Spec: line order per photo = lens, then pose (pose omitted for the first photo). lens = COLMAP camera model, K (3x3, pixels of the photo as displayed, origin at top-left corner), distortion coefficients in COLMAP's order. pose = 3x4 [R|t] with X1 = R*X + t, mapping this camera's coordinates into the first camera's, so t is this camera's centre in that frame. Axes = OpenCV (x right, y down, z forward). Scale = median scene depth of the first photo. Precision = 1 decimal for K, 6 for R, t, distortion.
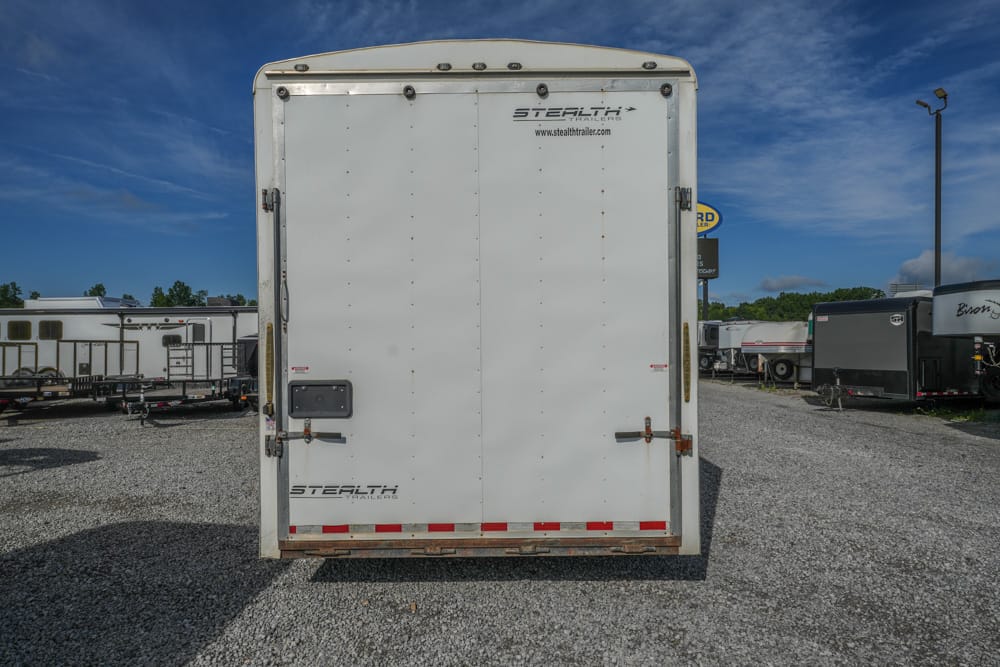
lens RADIAL K [[583.0, 0, 496.6], [0, 583.0, 338.0], [0, 0, 1]] dist [0.009110, 0.005232]
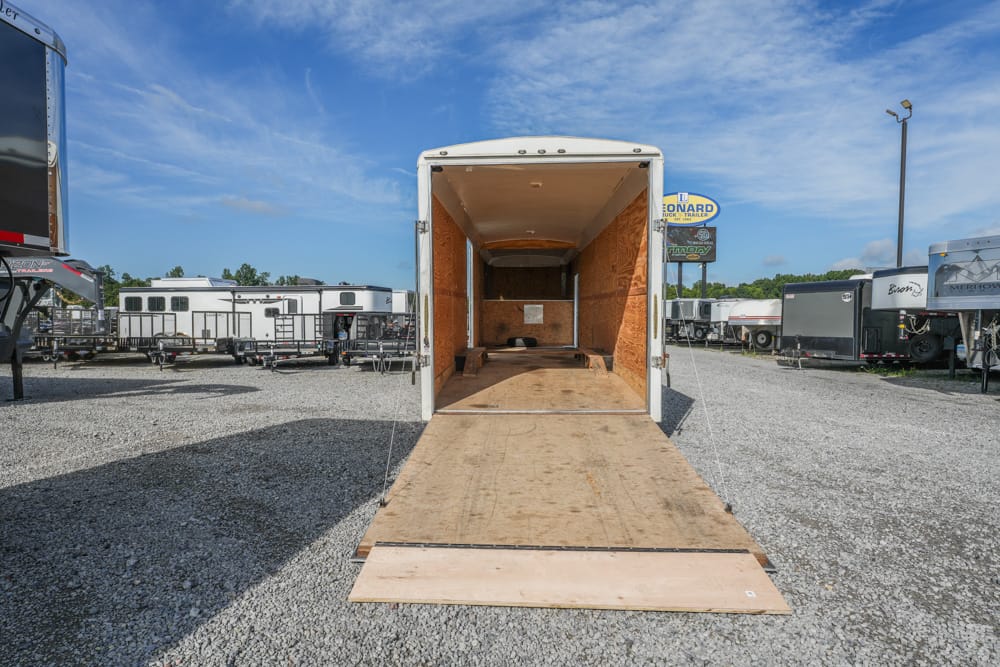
lens RADIAL K [[524.2, 0, 497.5], [0, 524.2, 338.3], [0, 0, 1]] dist [-0.001444, -0.000594]
pose [[0.999249, 0.005952, -0.038286, -0.021421], [-0.004221, 0.998972, 0.045129, 0.008165], [0.038515, -0.044934, 0.998247, -0.137136]]
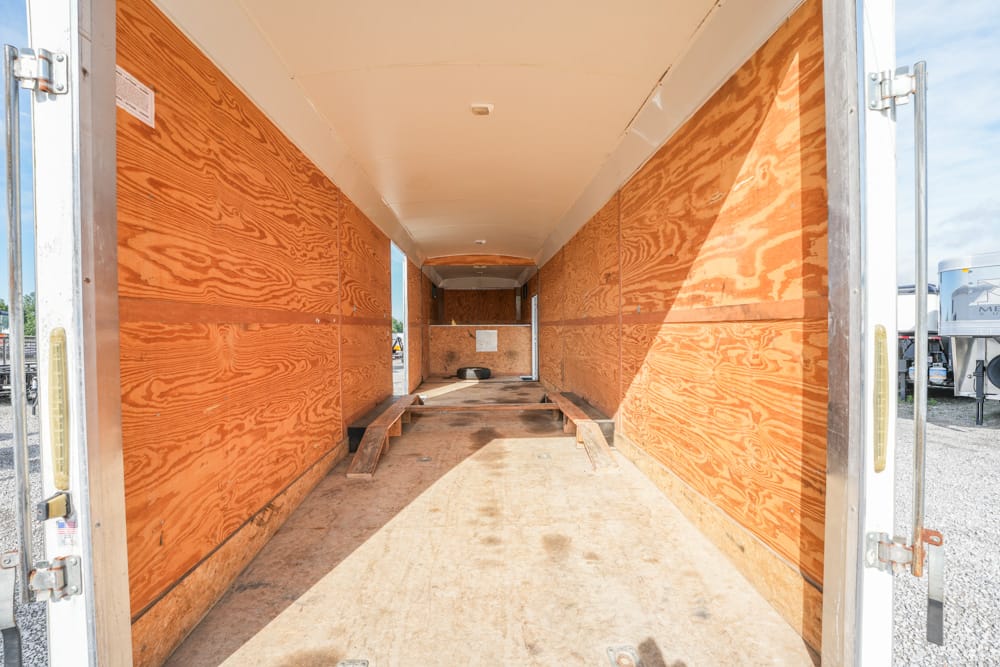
lens RADIAL K [[406.8, 0, 496.9], [0, 406.8, 333.8], [0, 0, 1]] dist [-0.032551, 0.004453]
pose [[0.998812, -0.003617, 0.048589, -0.009088], [0.003542, 0.999992, 0.001639, -0.004229], [-0.048594, -0.001465, 0.998818, 0.140435]]
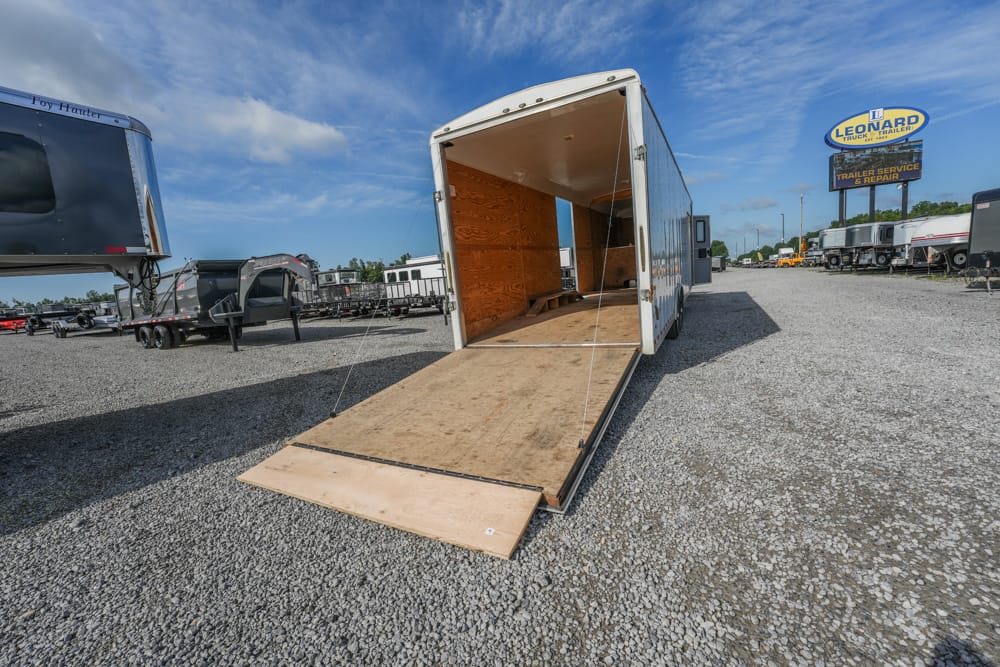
lens RADIAL K [[406.8, 0, 494.9], [0, 406.8, 339.1], [0, 0, 1]] dist [-0.032551, 0.004453]
pose [[0.878440, -0.006002, -0.477815, 0.111042], [0.088933, 0.984505, 0.151133, 0.018554], [0.469504, -0.175254, 0.865362, -0.070719]]
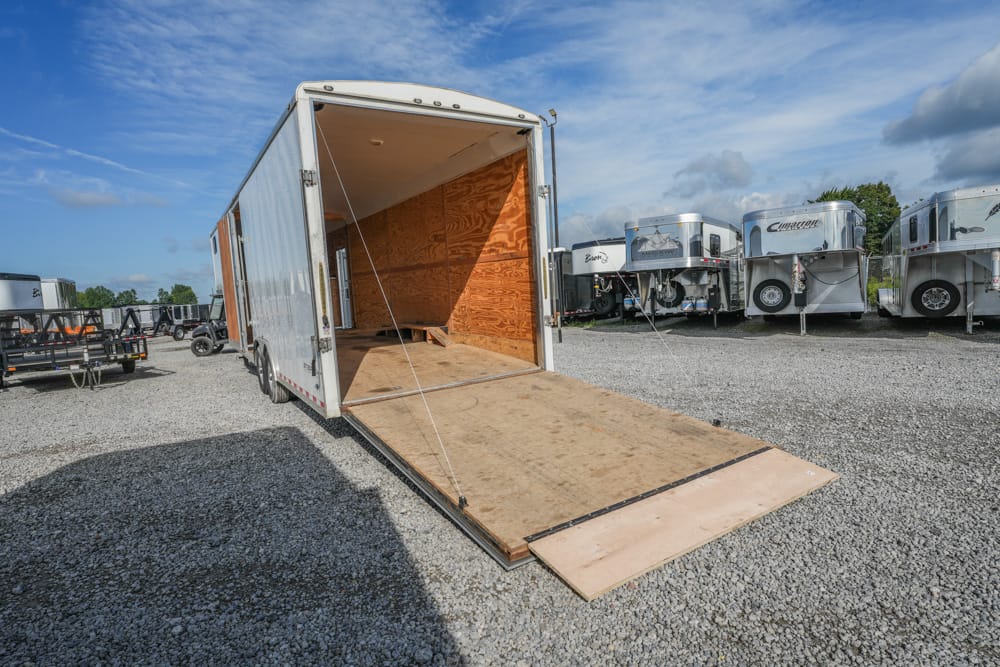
lens RADIAL K [[524.2, 0, 505.5], [0, 524.2, 341.8], [0, 0, 1]] dist [-0.001444, -0.000594]
pose [[0.835909, -0.105573, 0.538618, -0.157067], [0.058271, 0.992851, 0.104172, 0.013257], [-0.545765, -0.055692, 0.836085, -0.081716]]
